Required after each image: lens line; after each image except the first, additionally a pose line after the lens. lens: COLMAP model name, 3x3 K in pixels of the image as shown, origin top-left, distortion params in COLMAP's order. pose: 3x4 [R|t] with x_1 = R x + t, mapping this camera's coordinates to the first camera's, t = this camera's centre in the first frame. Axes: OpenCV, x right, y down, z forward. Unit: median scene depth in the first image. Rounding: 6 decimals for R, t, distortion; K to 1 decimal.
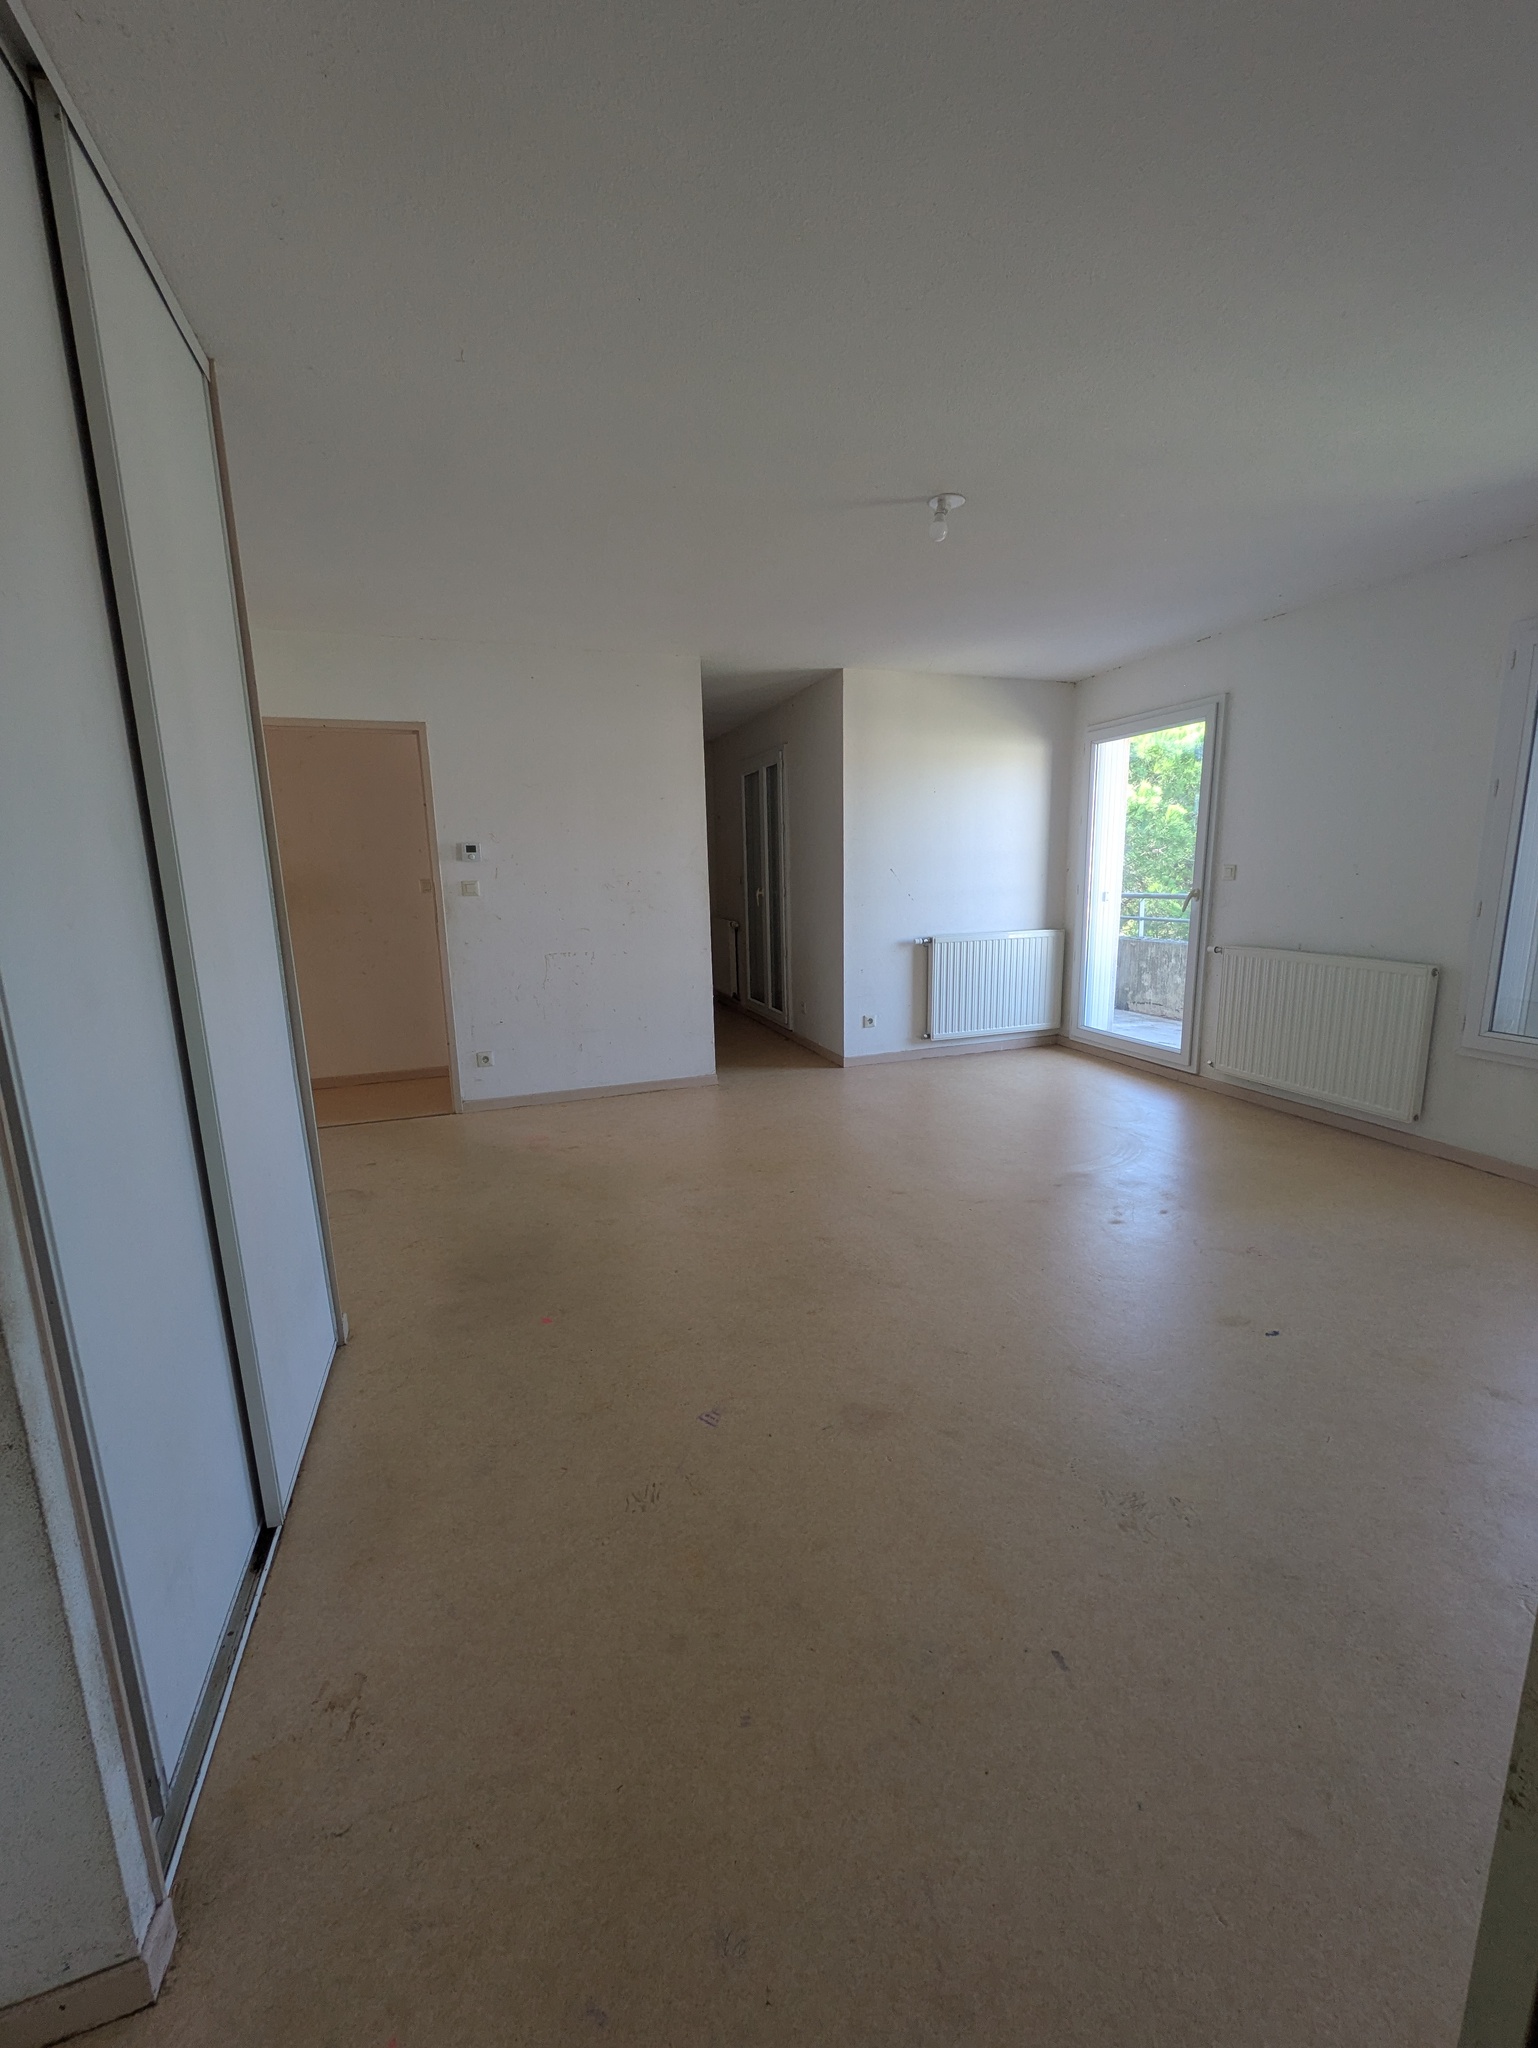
lens RADIAL K [[815.6, 0, 765.0], [0, 815.6, 1021.4], [0, 0, 1]] dist [-0.003269, 0.000299]
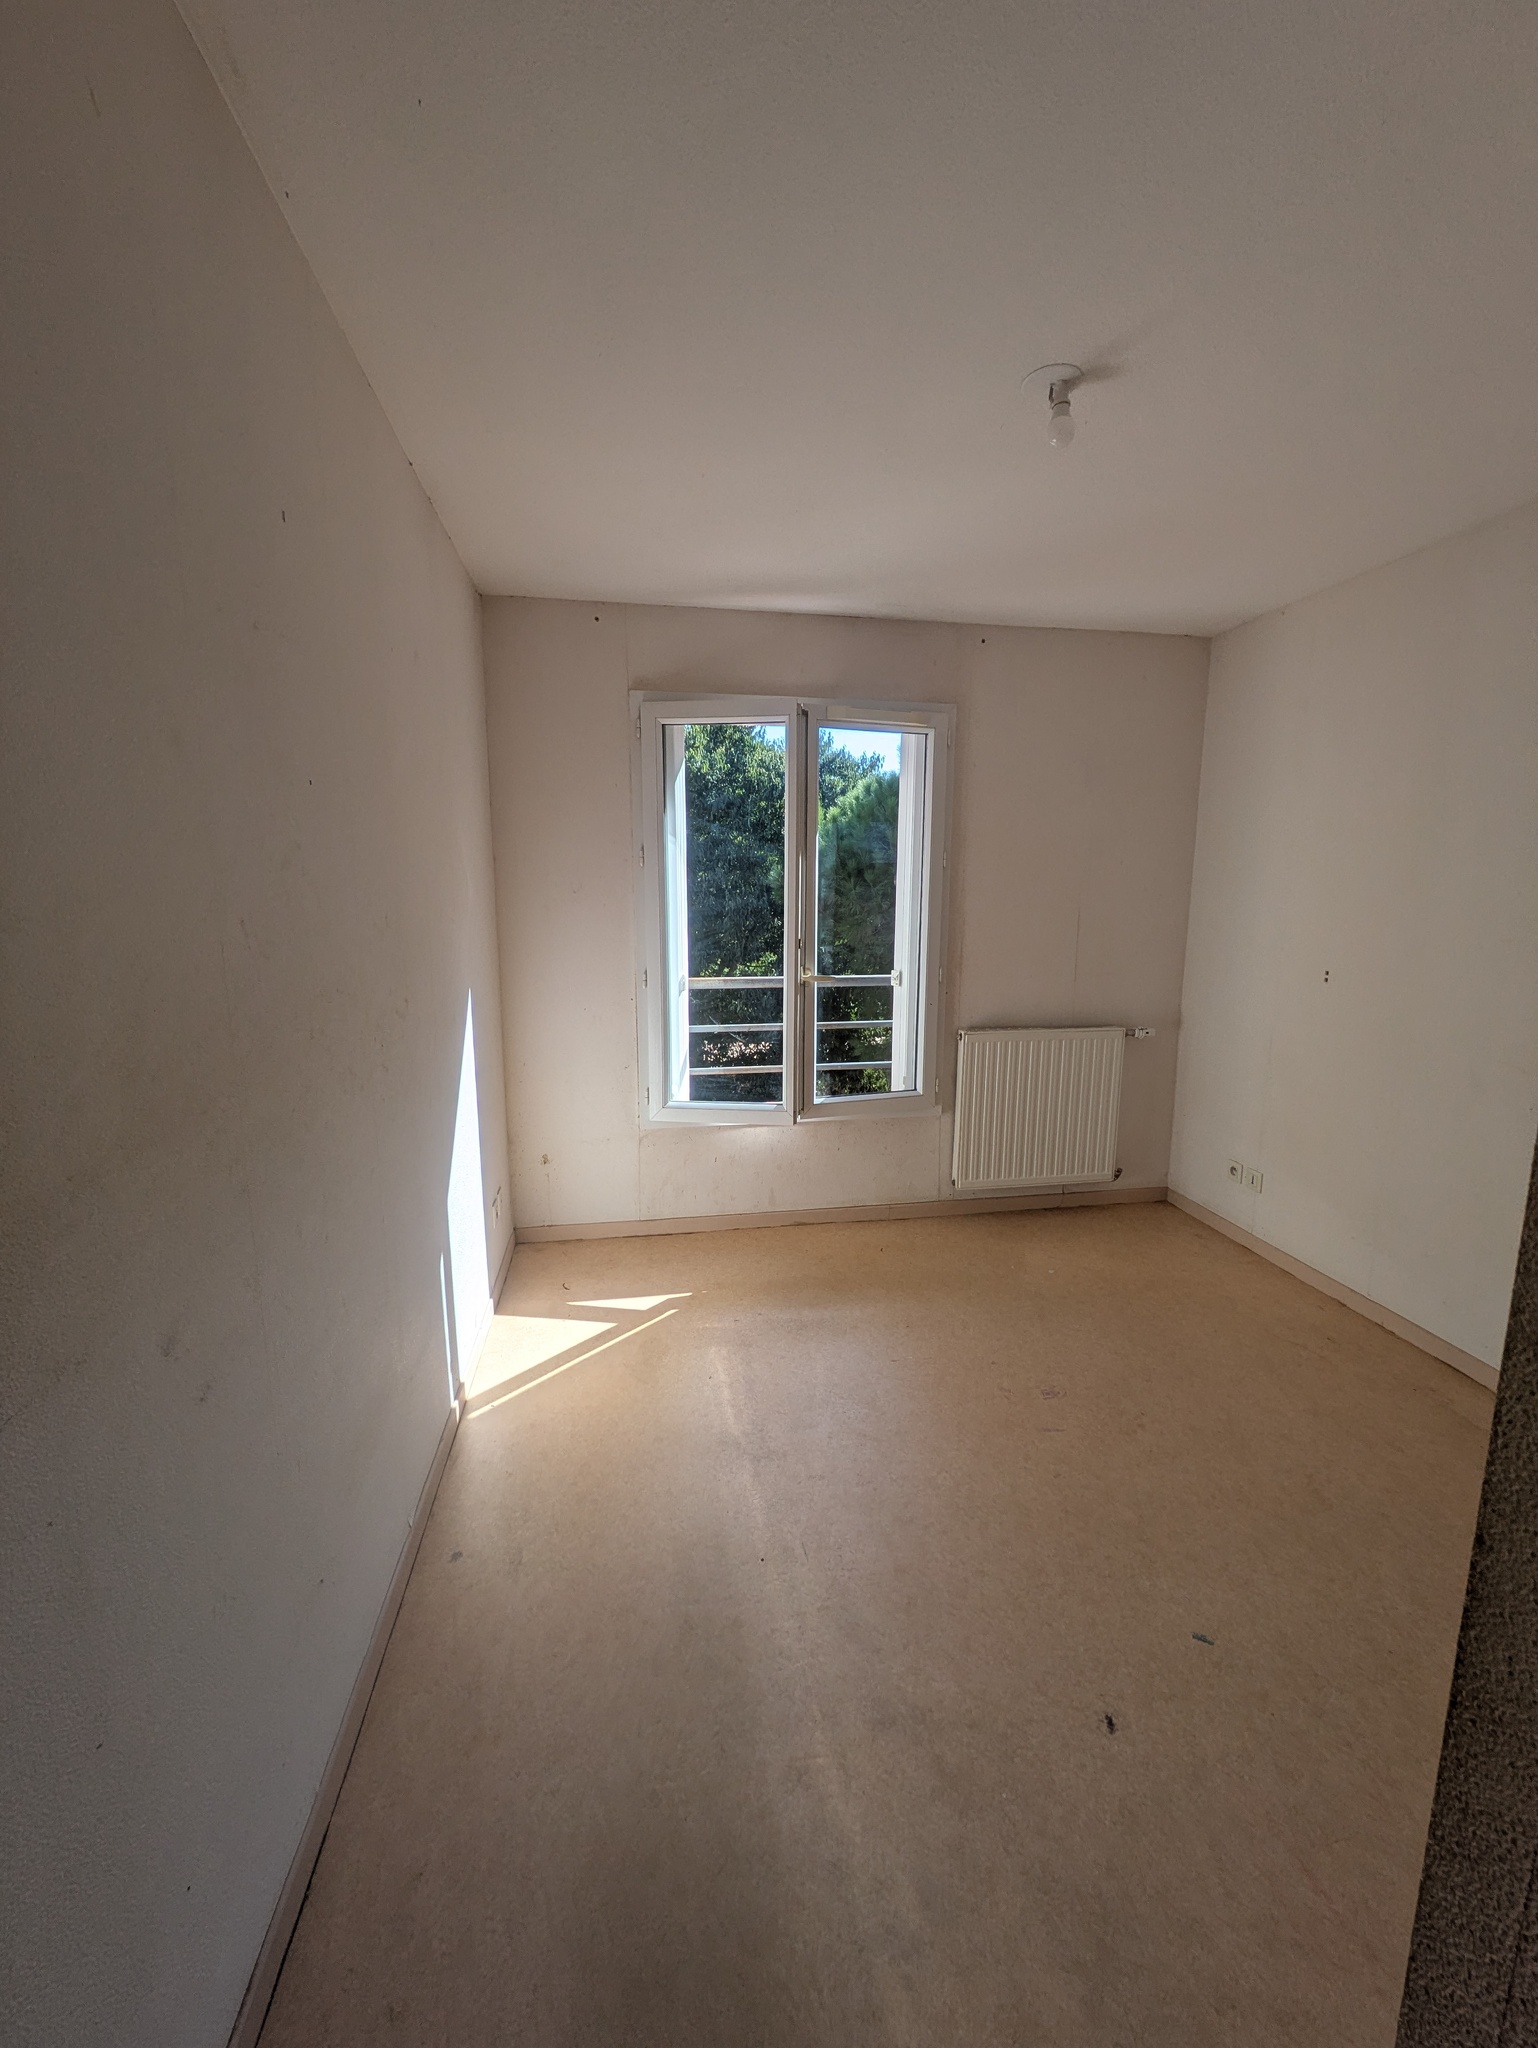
lens RADIAL K [[815.6, 0, 765.0], [0, 815.6, 1021.4], [0, 0, 1]] dist [-0.003269, 0.000299]
pose [[0.175943, -0.080566, 0.981098, -0.320532], [0.184936, 0.981605, 0.047443, -0.233161], [-0.966873, 0.173093, 0.187606, 1.385910]]
